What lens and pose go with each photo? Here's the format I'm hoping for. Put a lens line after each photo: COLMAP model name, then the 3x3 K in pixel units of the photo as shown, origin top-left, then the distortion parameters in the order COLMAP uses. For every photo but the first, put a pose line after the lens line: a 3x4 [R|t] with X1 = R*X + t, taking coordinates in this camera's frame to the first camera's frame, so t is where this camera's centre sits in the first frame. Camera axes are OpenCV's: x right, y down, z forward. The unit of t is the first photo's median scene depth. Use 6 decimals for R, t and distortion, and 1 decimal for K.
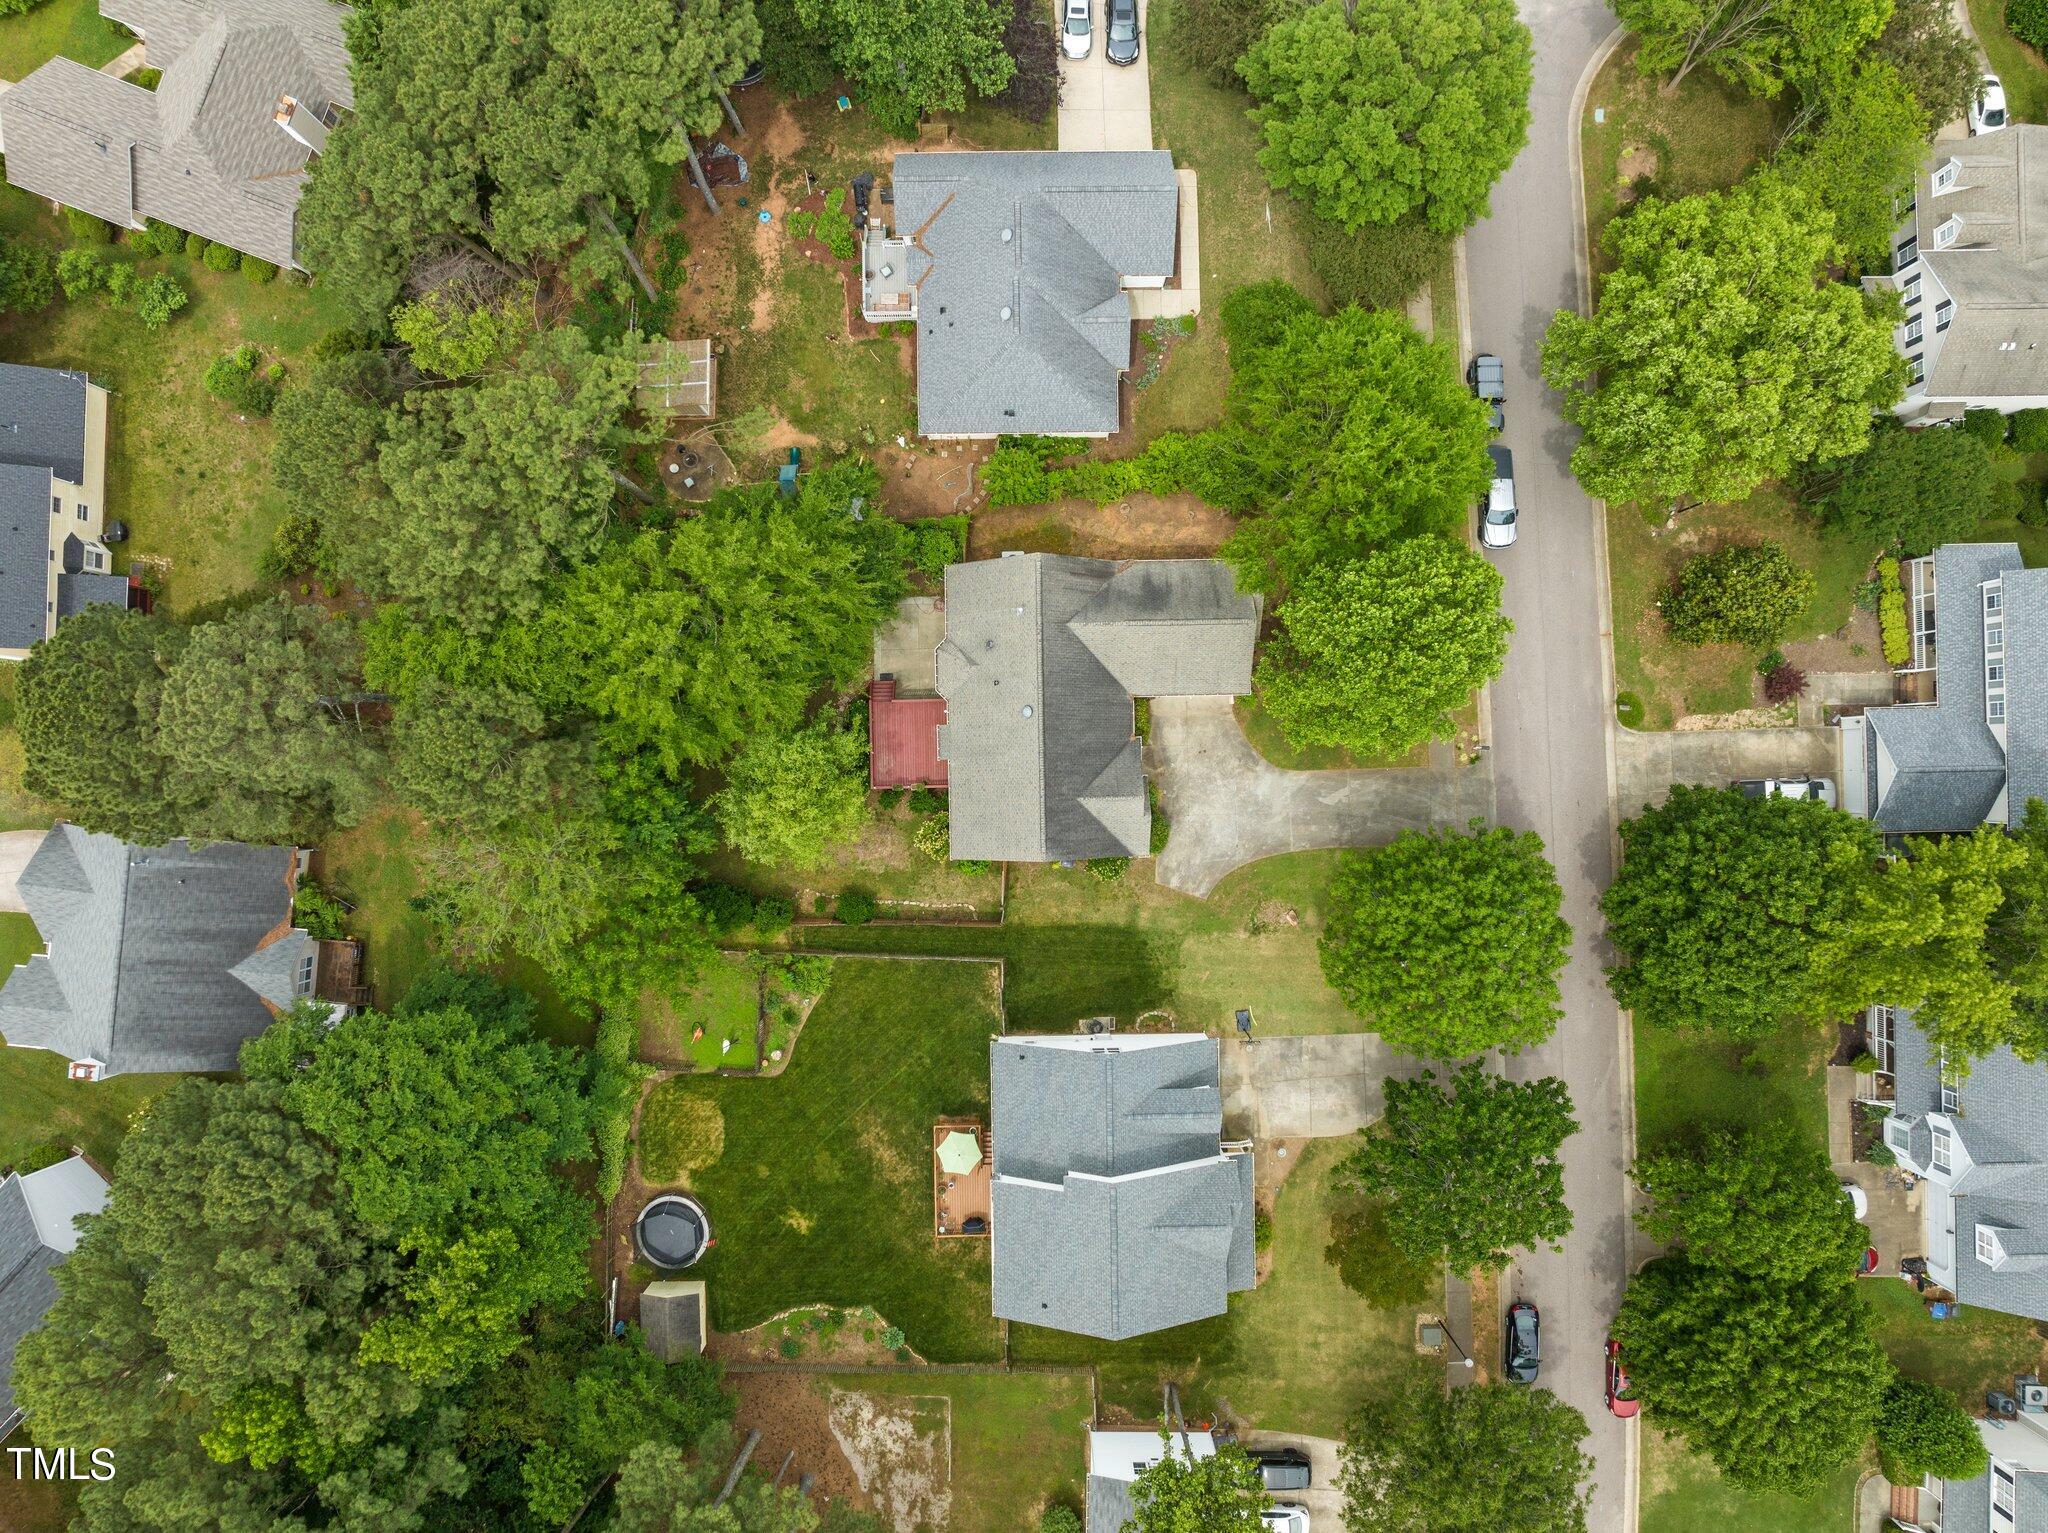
lens RADIAL K [[1437.9, 0, 1028.5], [0, 1437.9, 766.9], [0, 0, 1]] dist [-0.049205, 0.022106]
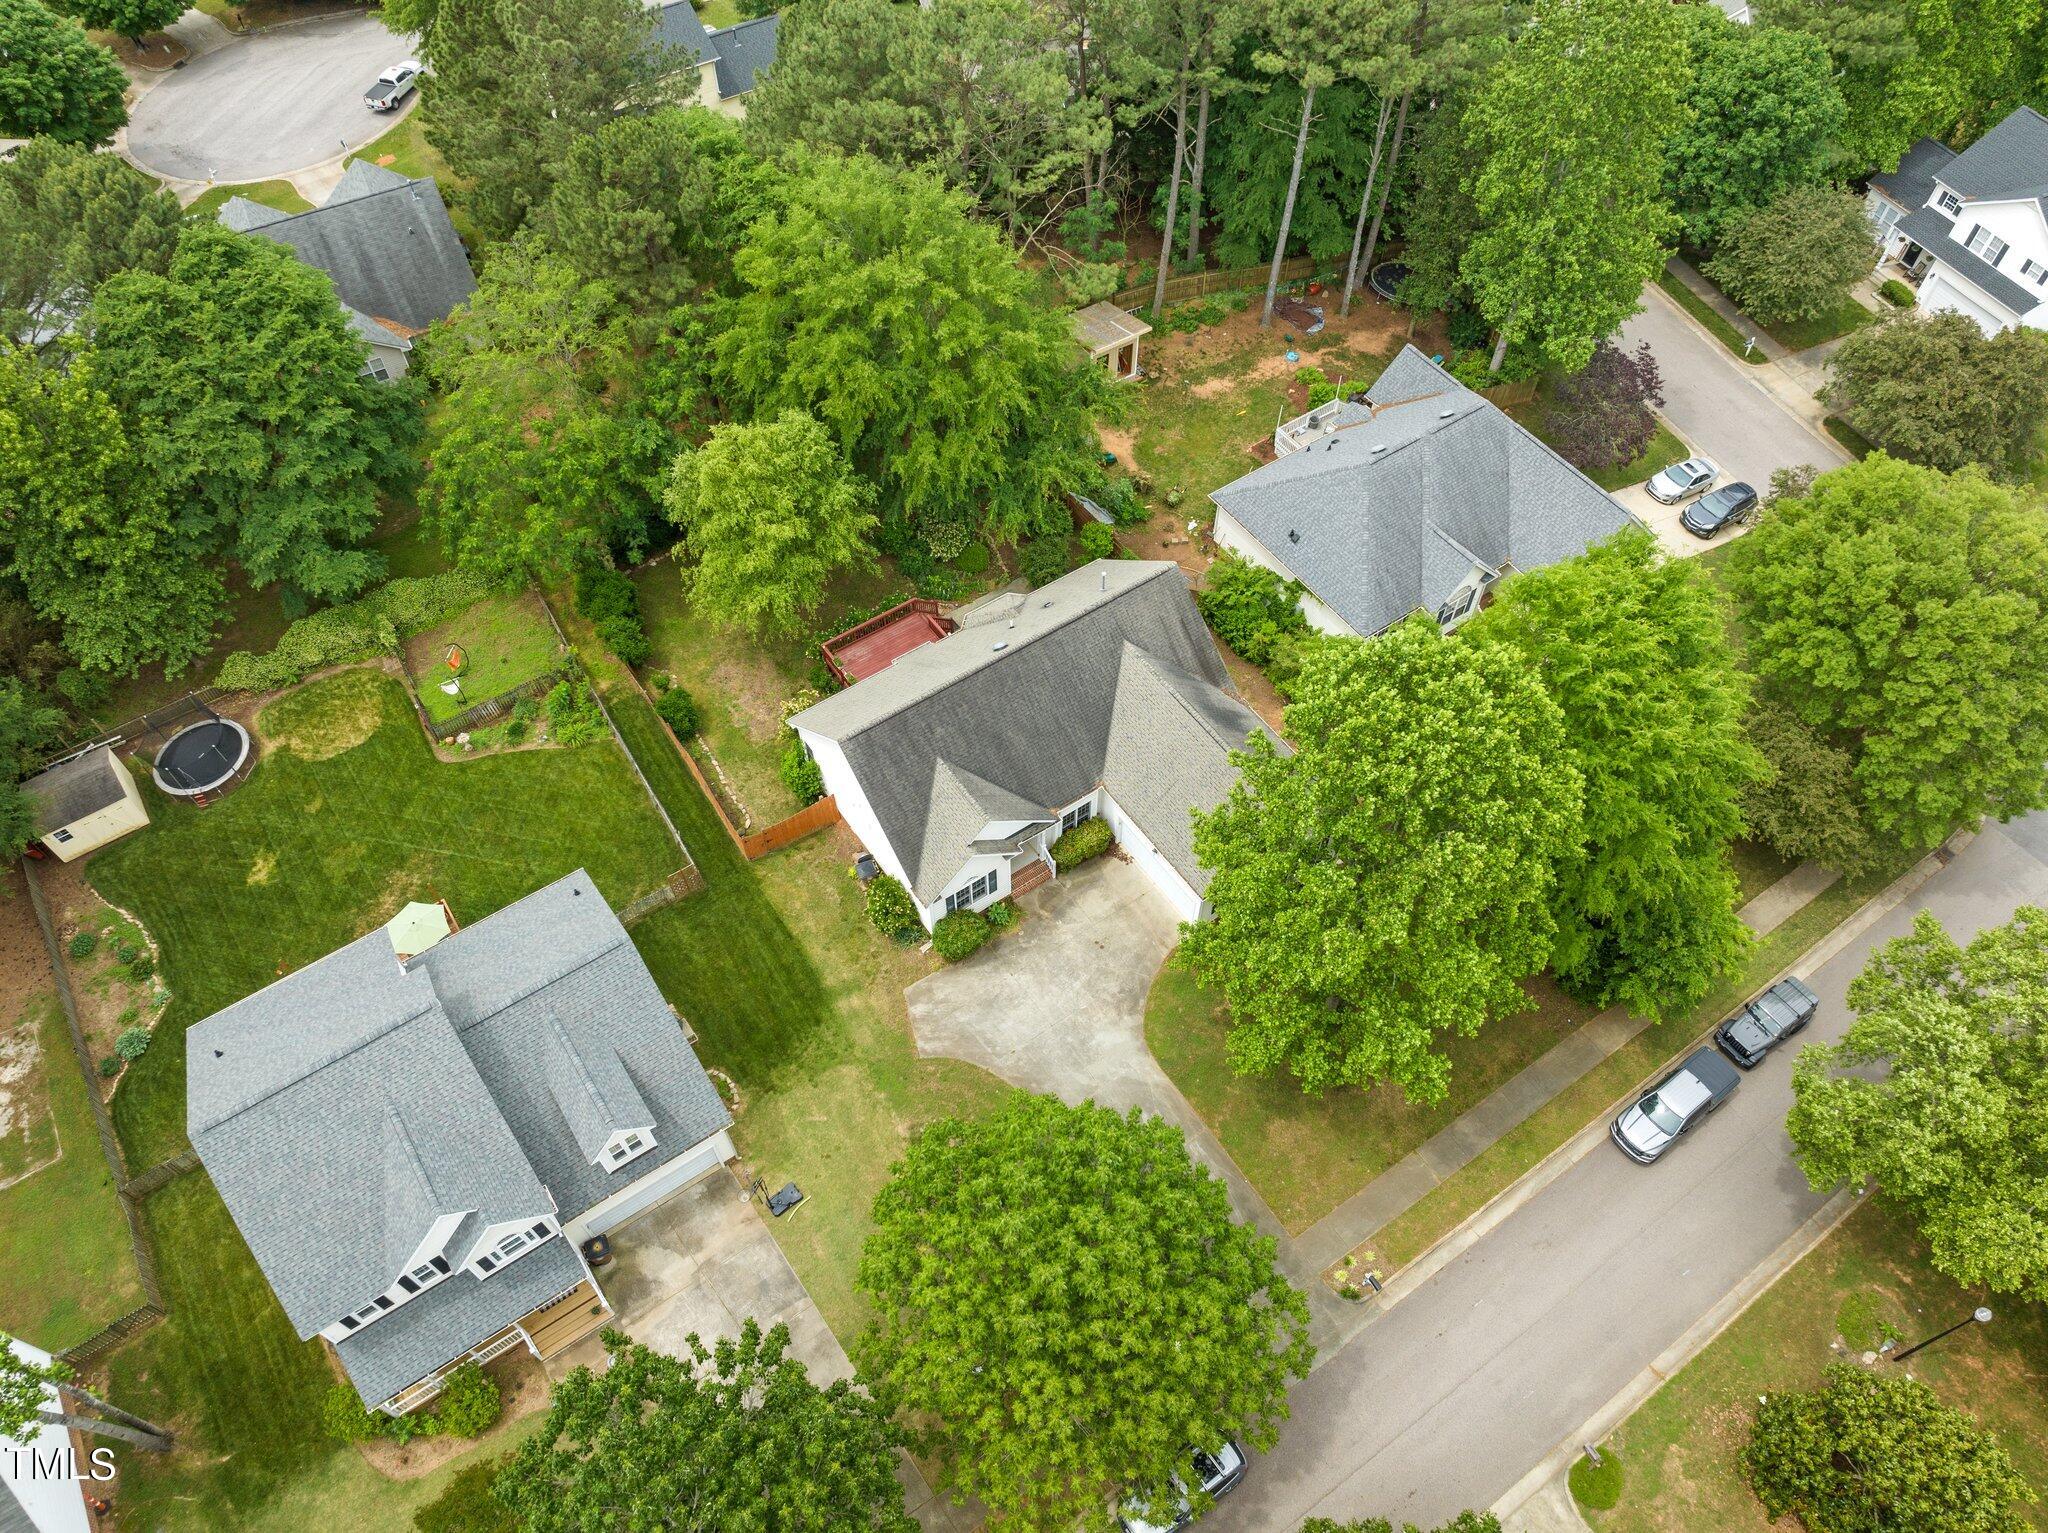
lens RADIAL K [[1443.0, 0, 1030.1], [0, 1443.0, 772.1], [0, 0, 1]] dist [-0.067561, 0.037889]
pose [[0.554303, 0.674212, -0.488044, 0.389875], [-0.832282, 0.454237, -0.317767, 0.202670], [0.007446, 0.582329, 0.812919, 0.387356]]
